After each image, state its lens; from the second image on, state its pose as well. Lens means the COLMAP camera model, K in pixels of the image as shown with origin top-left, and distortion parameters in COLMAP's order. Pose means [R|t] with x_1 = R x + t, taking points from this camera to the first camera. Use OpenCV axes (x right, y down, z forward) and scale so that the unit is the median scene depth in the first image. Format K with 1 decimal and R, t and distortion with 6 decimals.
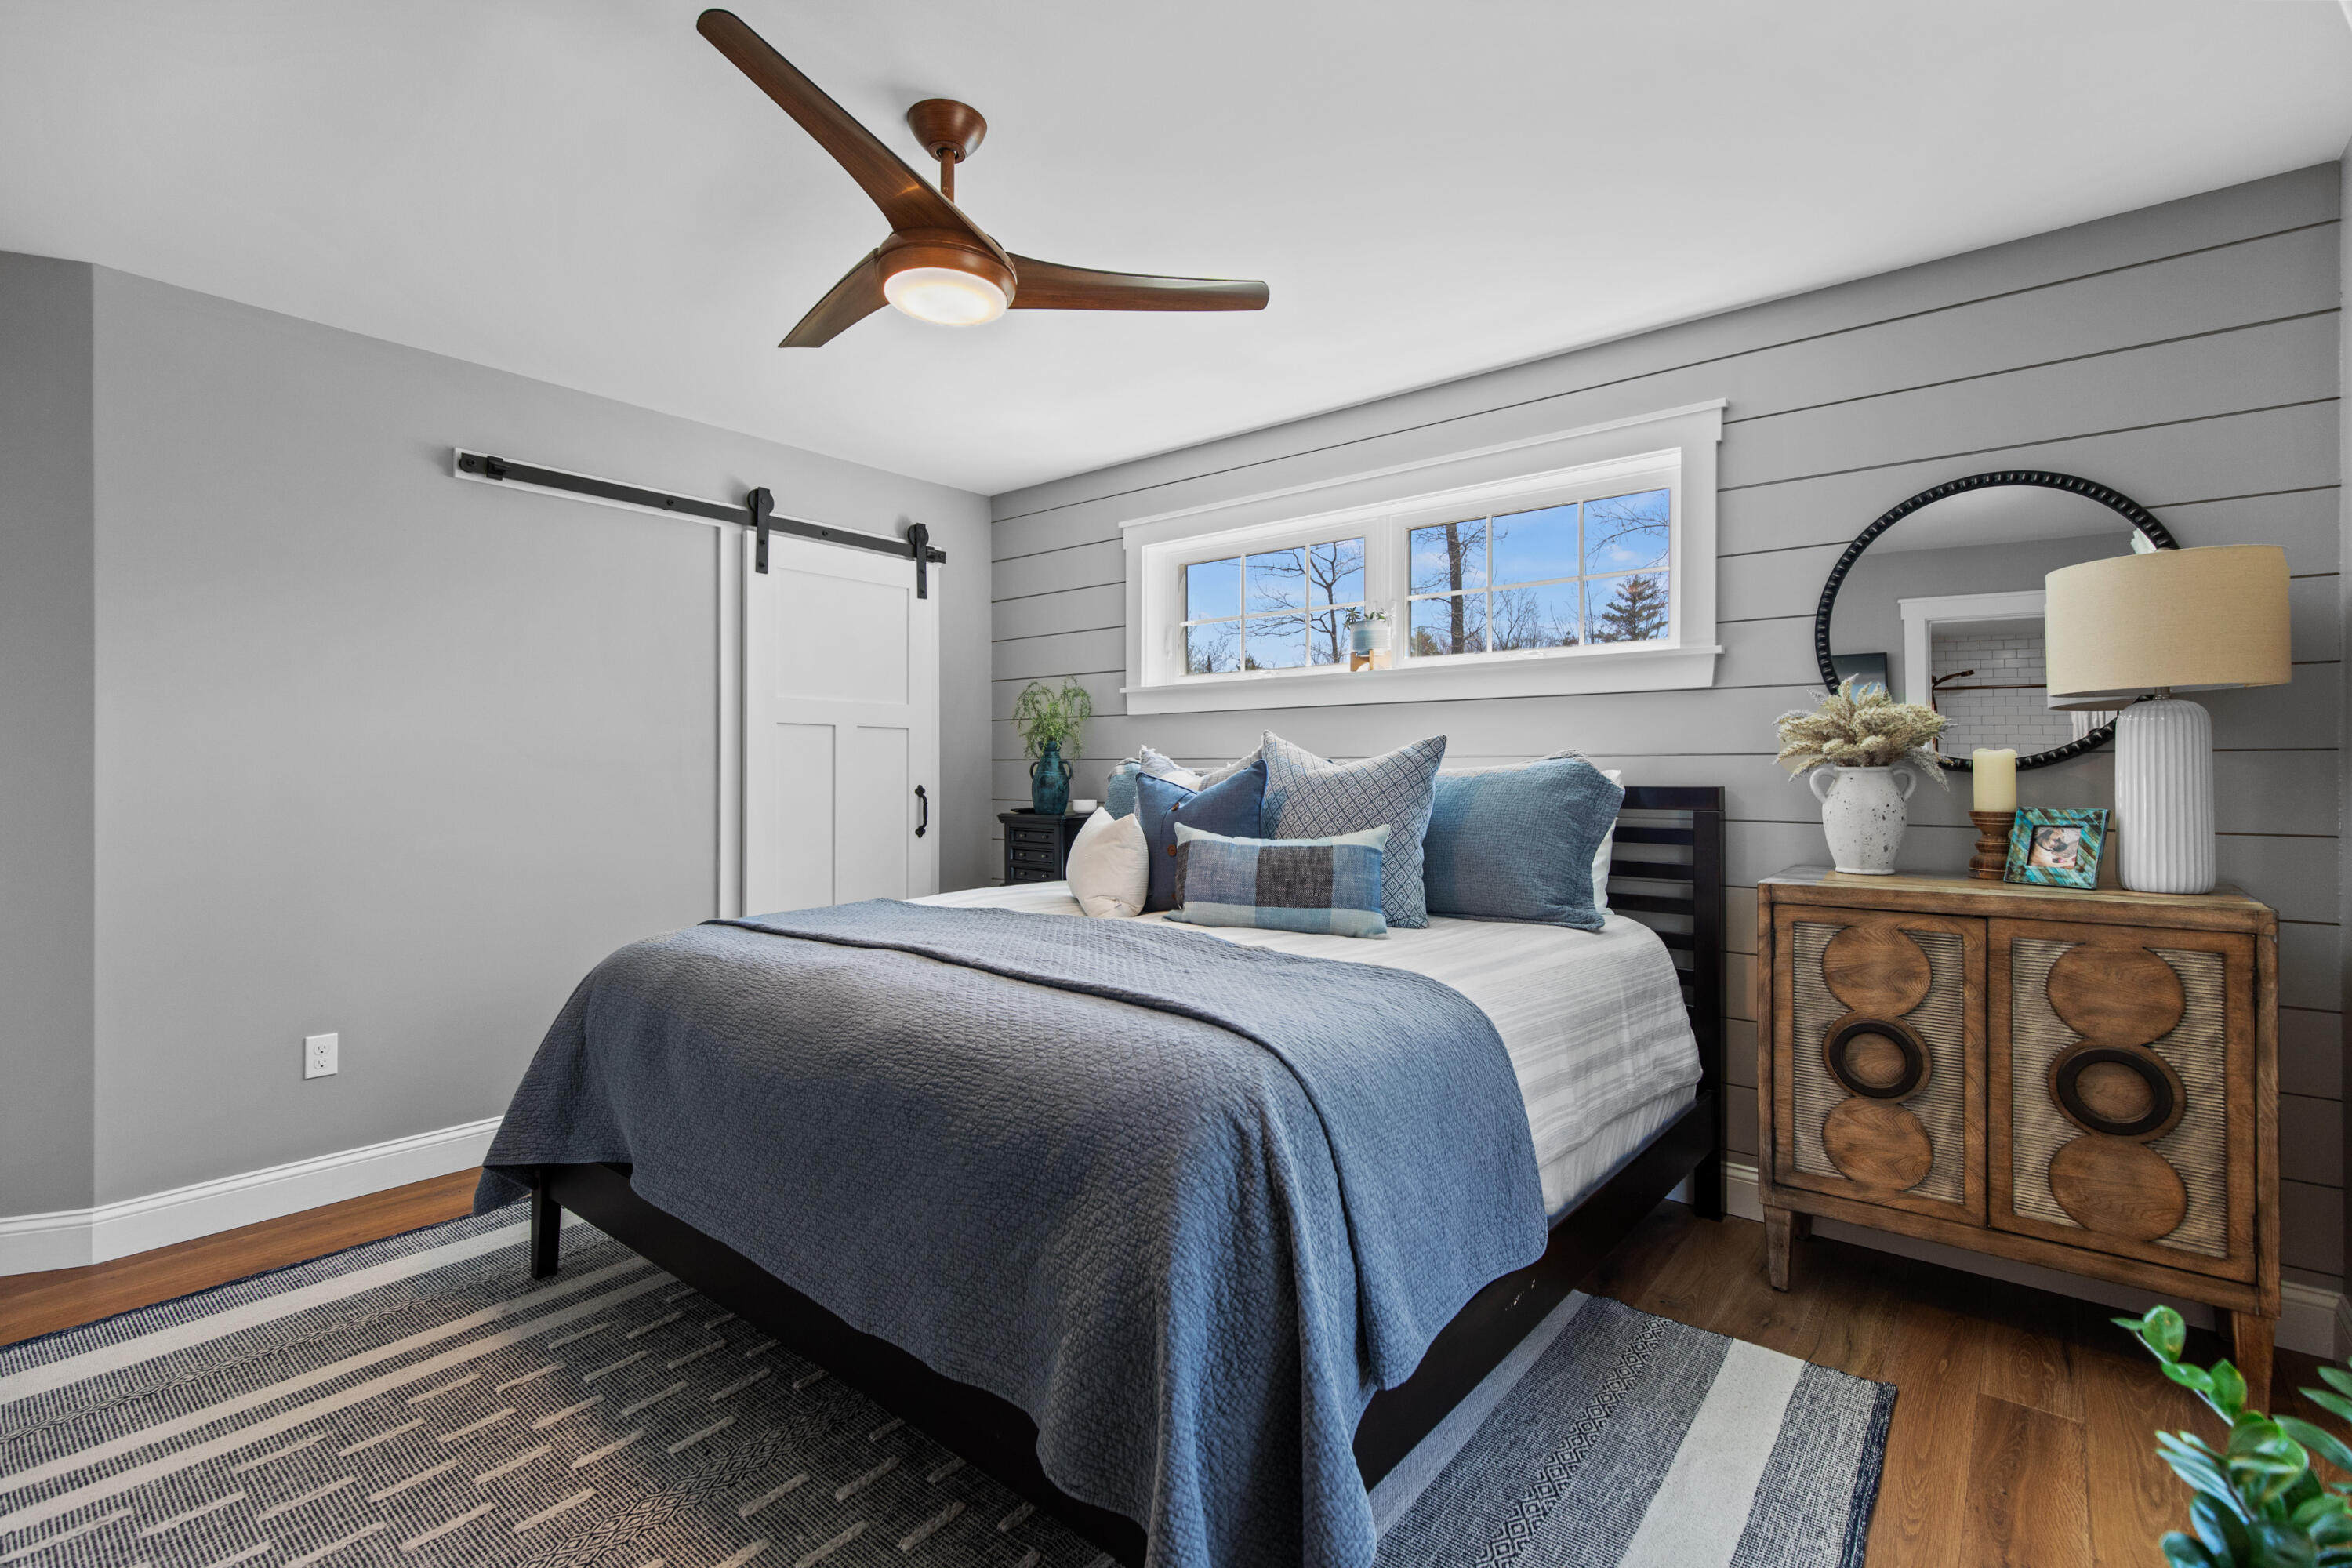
lens RADIAL K [[1052.2, 0, 1188.6], [0, 1052.2, 773.5], [0, 0, 1]] dist [0.008263, -0.000447]
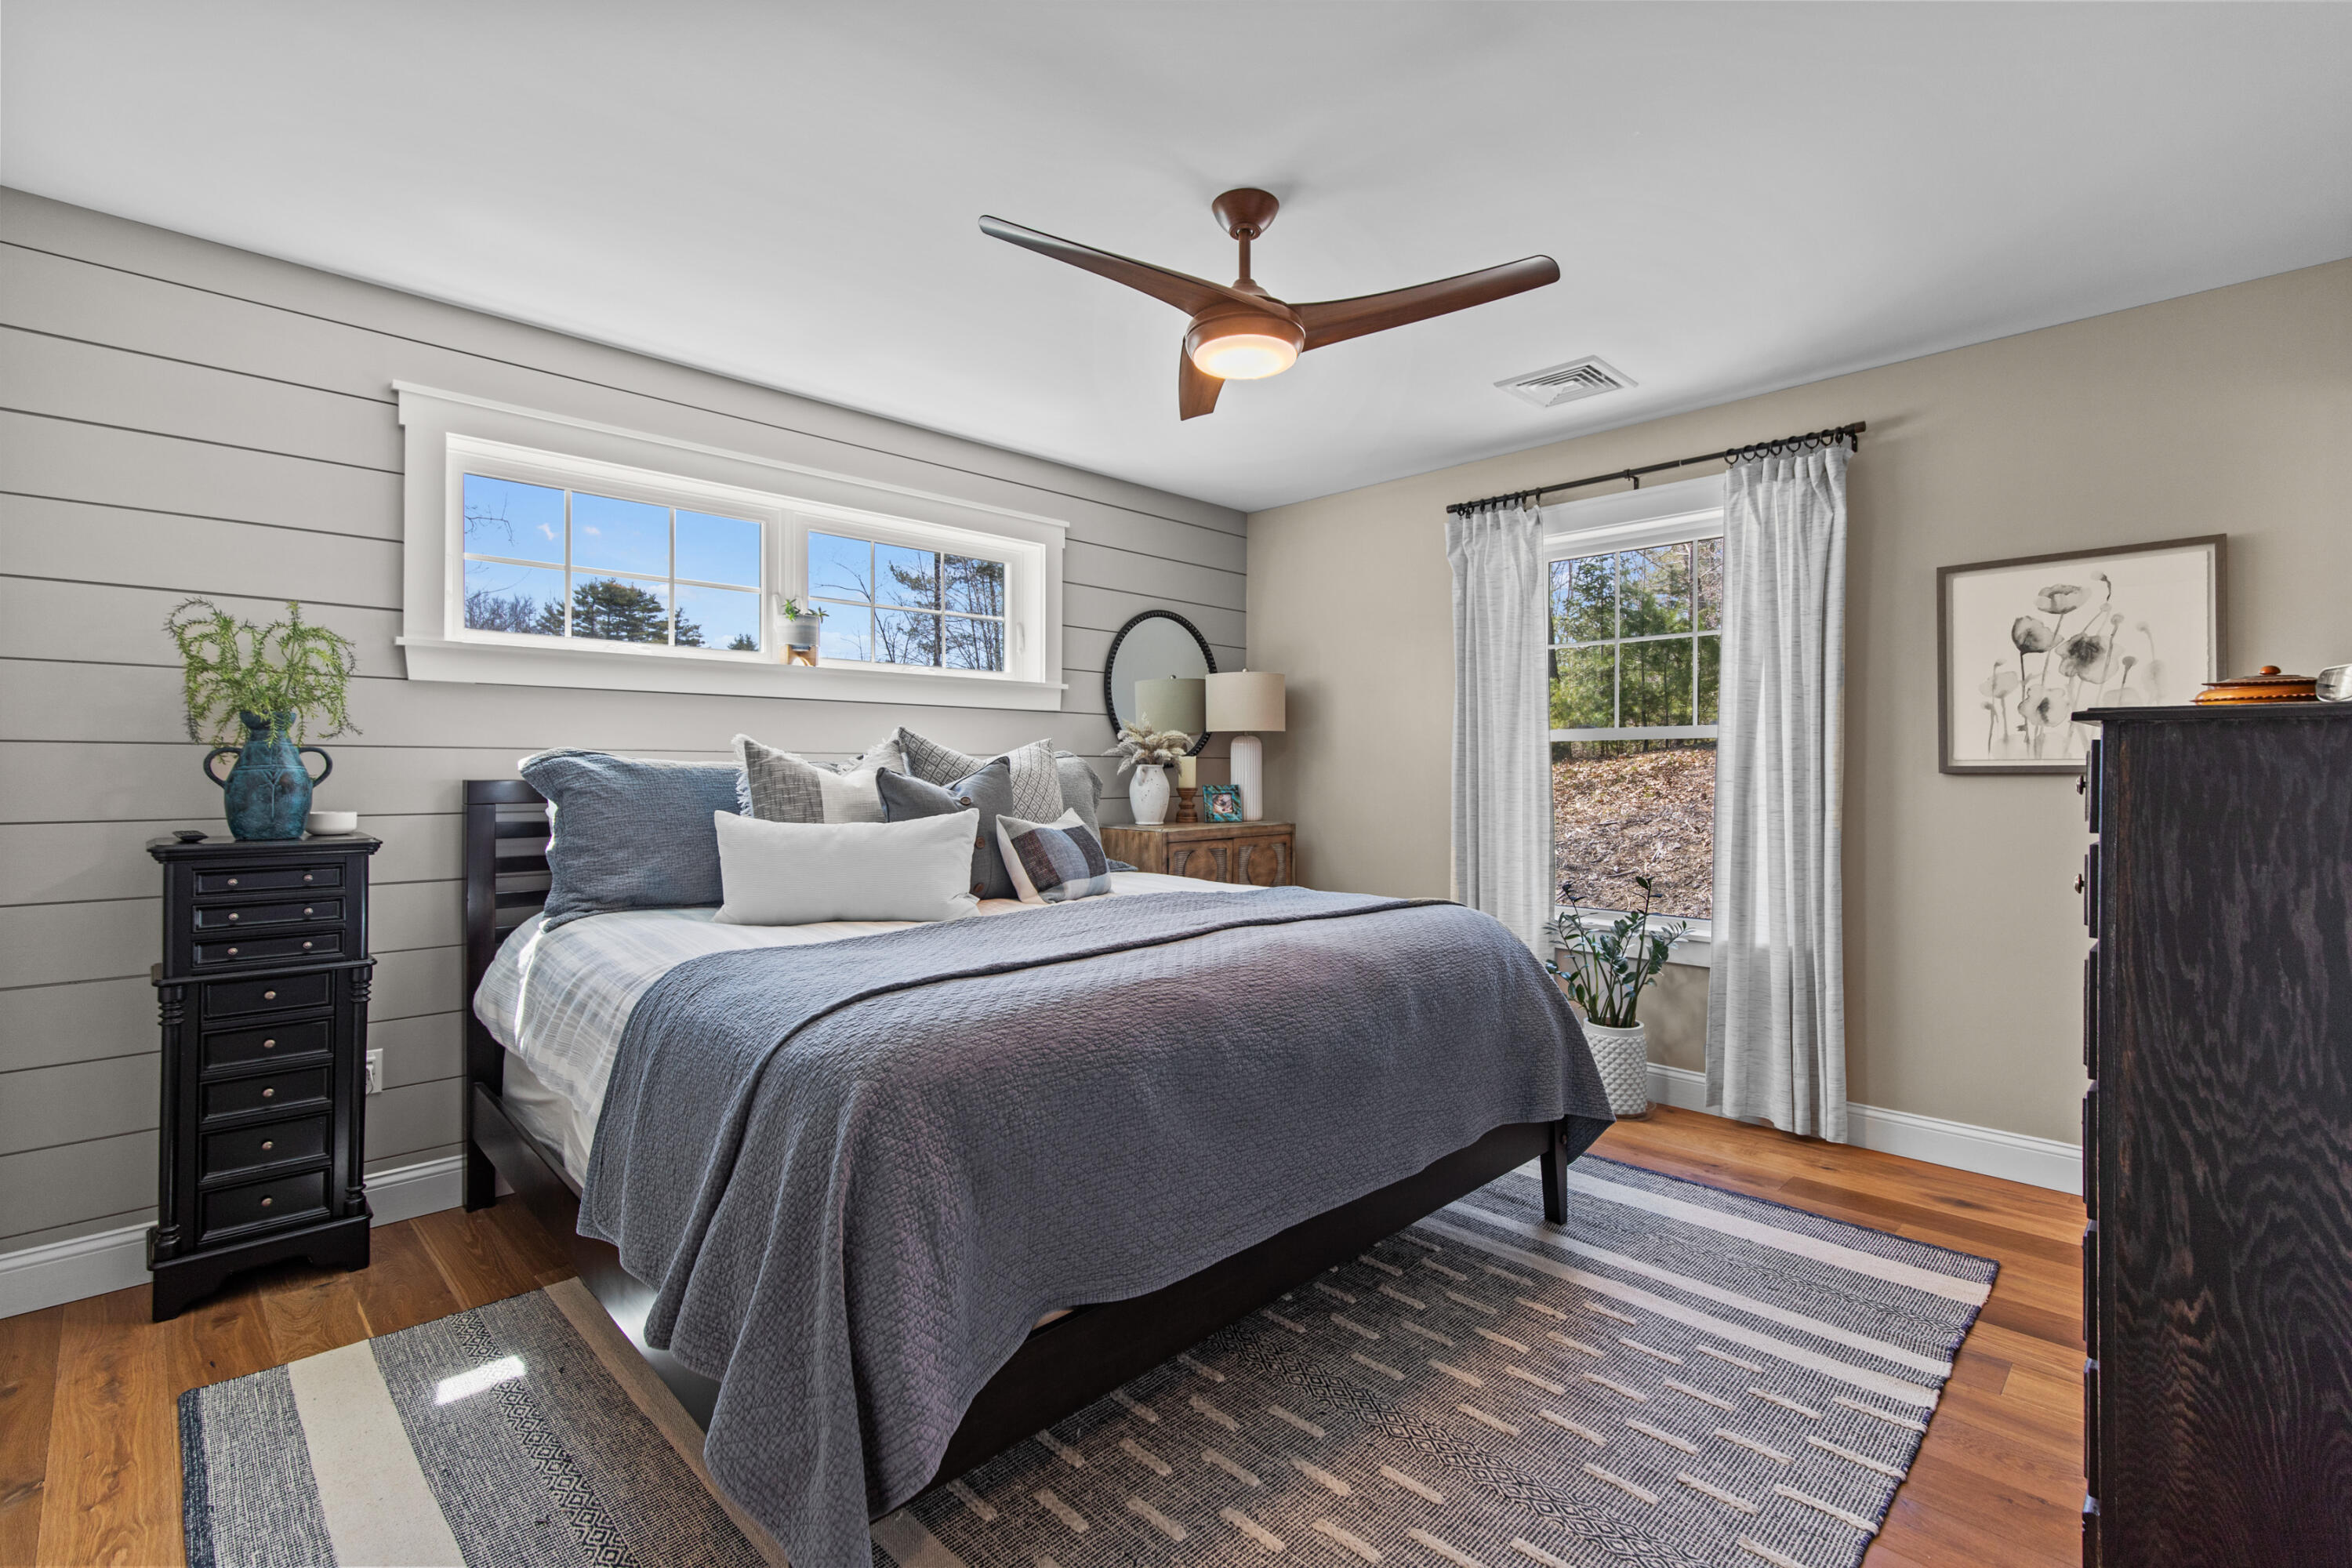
lens RADIAL K [[1052.2, 0, 1188.6], [0, 1052.2, 773.5], [0, 0, 1]] dist [0.008263, -0.000447]
pose [[0.103340, -0.003830, 0.994639, -0.989048], [0.000650, 0.999993, 0.003783, 0.001750], [-0.994646, 0.000255, 0.103342, 0.670975]]
